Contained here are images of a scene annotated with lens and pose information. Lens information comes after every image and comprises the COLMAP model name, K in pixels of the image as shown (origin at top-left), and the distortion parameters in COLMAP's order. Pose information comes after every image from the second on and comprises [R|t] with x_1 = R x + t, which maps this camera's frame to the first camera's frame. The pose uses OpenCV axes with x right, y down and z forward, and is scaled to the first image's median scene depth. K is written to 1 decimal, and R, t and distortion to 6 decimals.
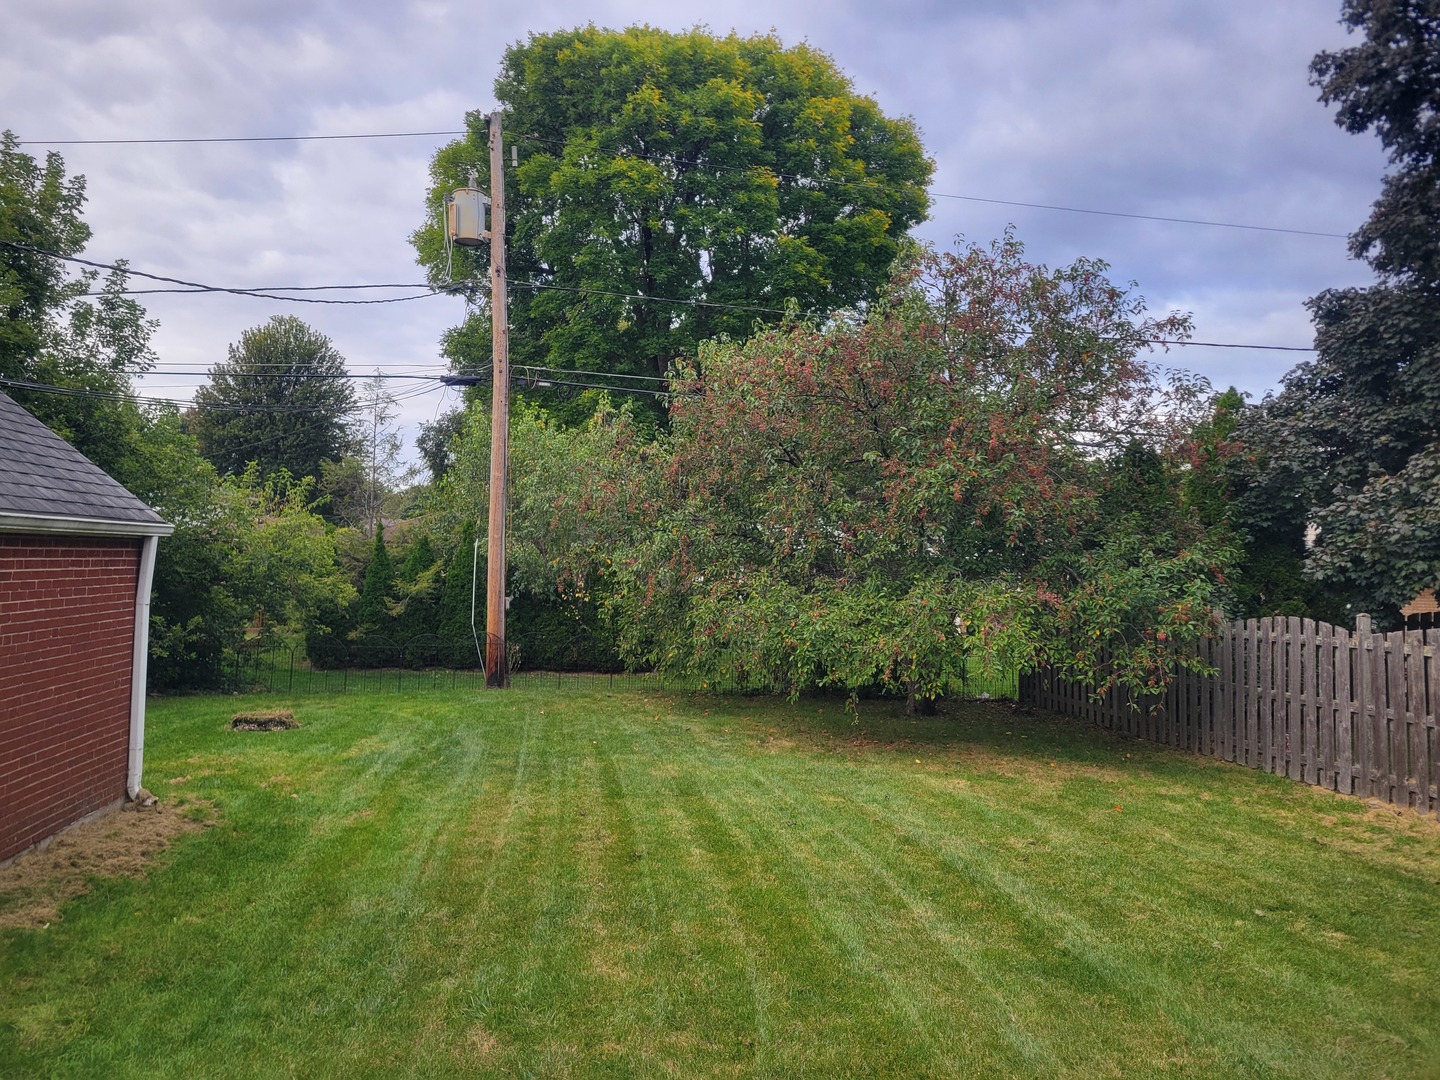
lens RADIAL K [[1092.9, 0, 714.6], [0, 1092.9, 516.0], [0, 0, 1]] dist [0.057609, -0.042713]
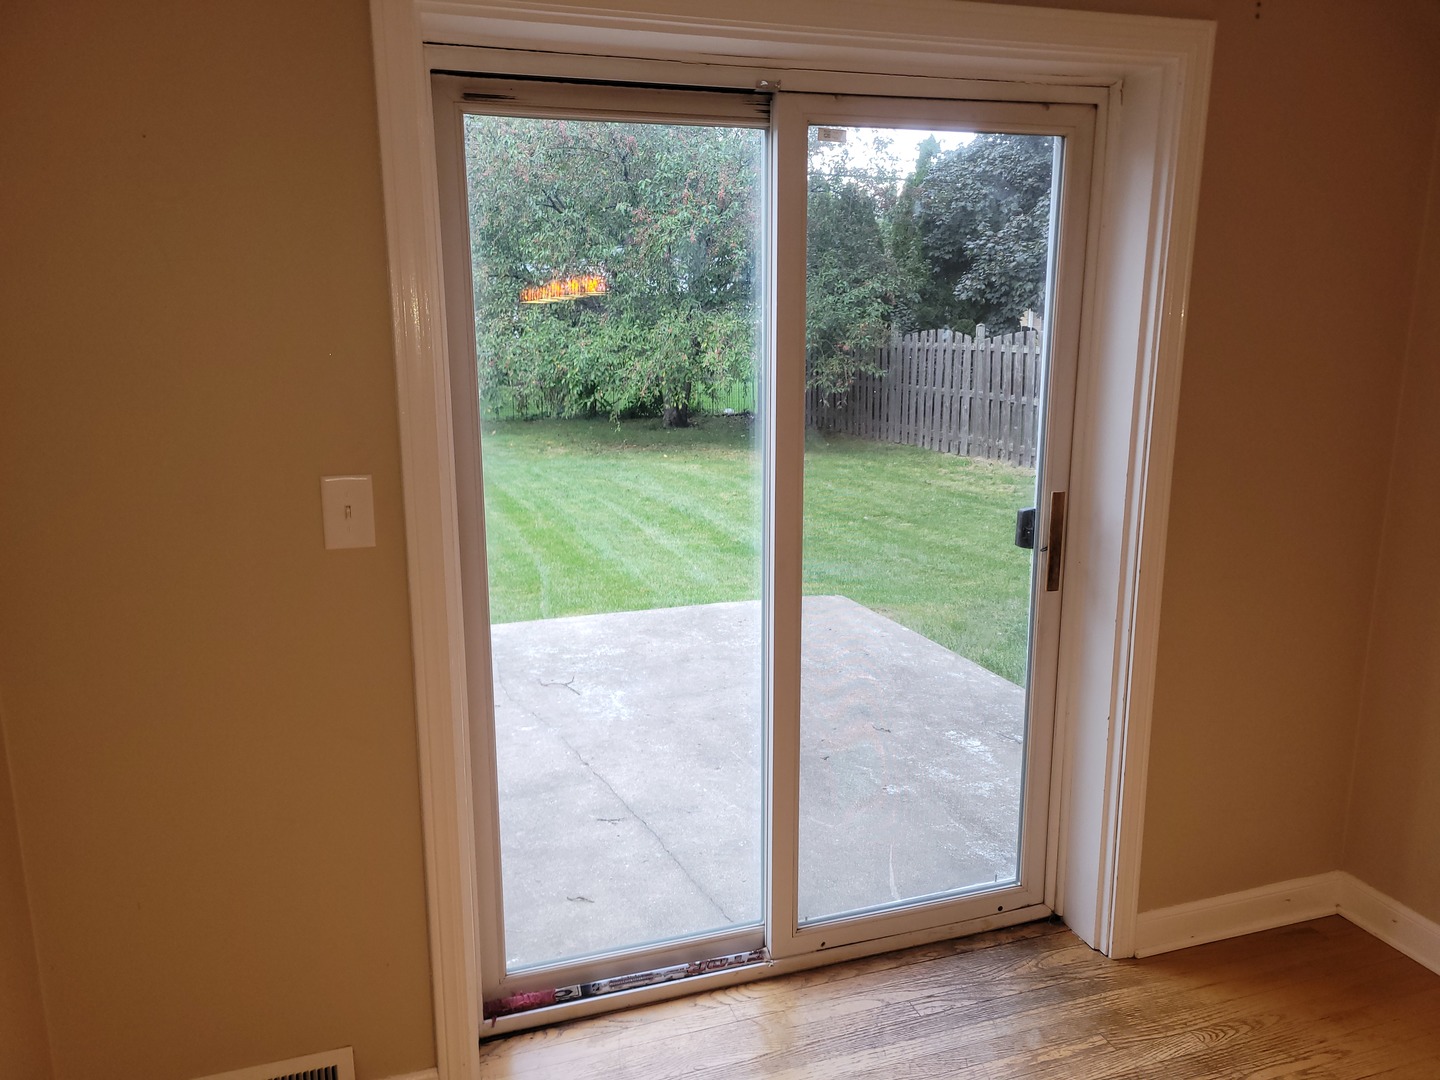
lens RADIAL K [[1045.9, 0, 678.0], [0, 1045.9, 505.6], [0, 0, 1]] dist [0.005724, 0.005500]
pose [[0.984175, -0.061468, 0.166198, -0.004697], [0.021171, 0.971977, 0.234119, -0.003335], [-0.175931, -0.226895, 0.957897, -0.169537]]
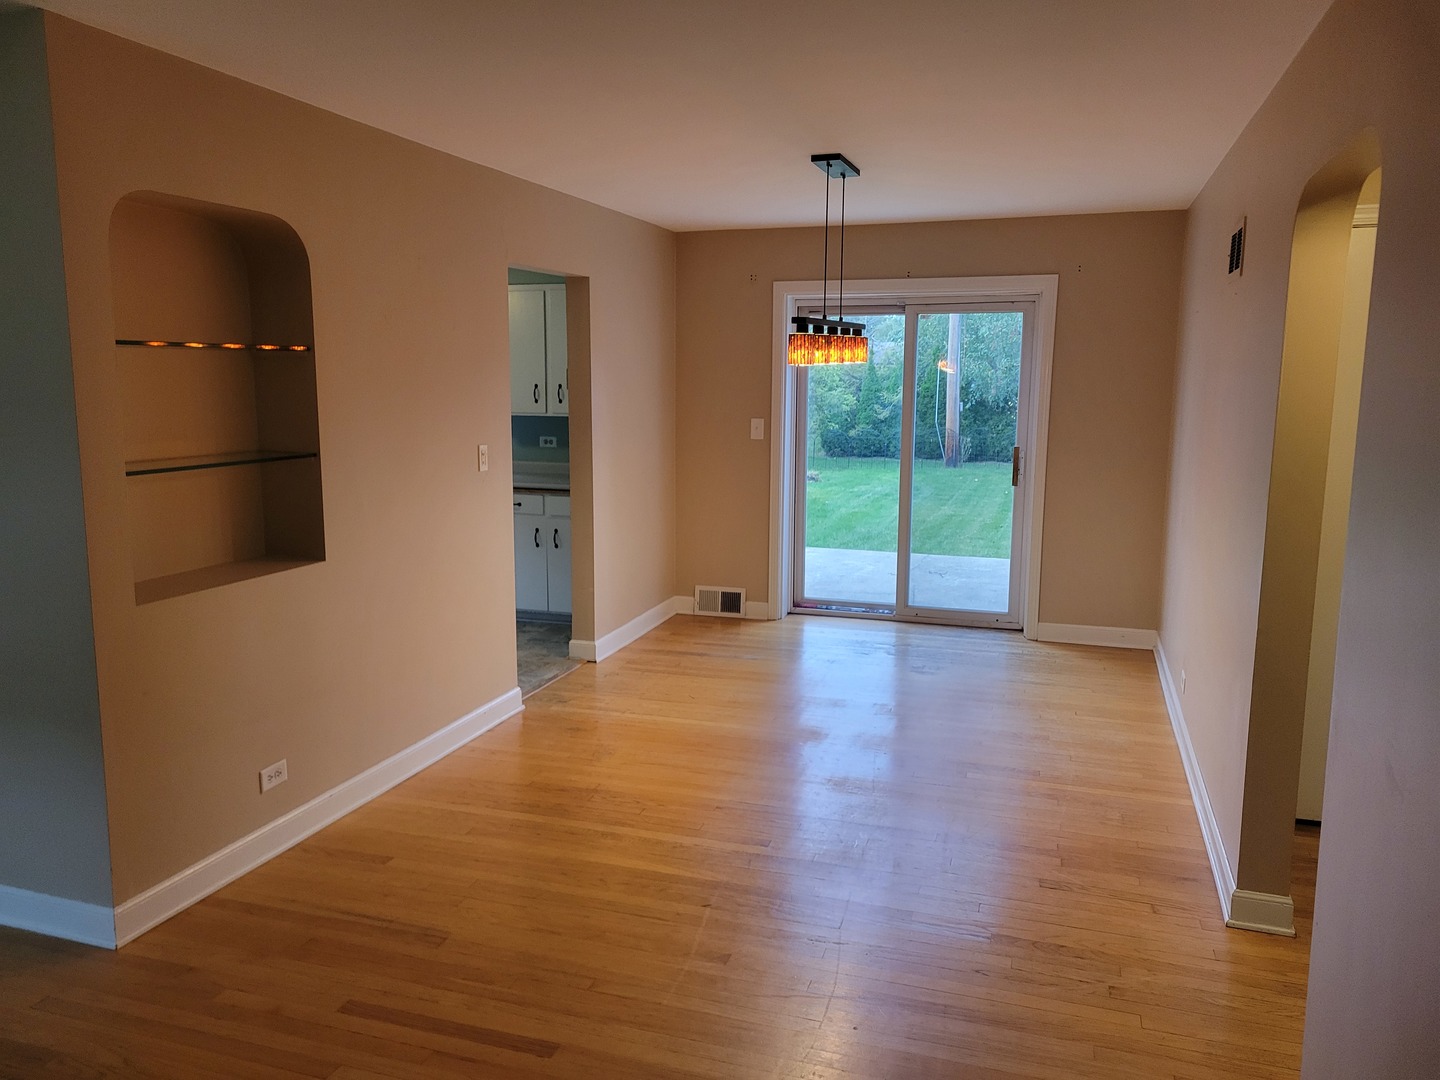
lens RADIAL K [[1092.9, 0, 714.6], [0, 1092.9, 516.0], [0, 0, 1]] dist [0.057609, -0.042713]
pose [[0.904847, 0.039213, -0.423928, 0.137410], [0.030320, 0.987286, 0.156038, -0.010211], [0.424656, -0.154044, 0.892153, -0.432031]]
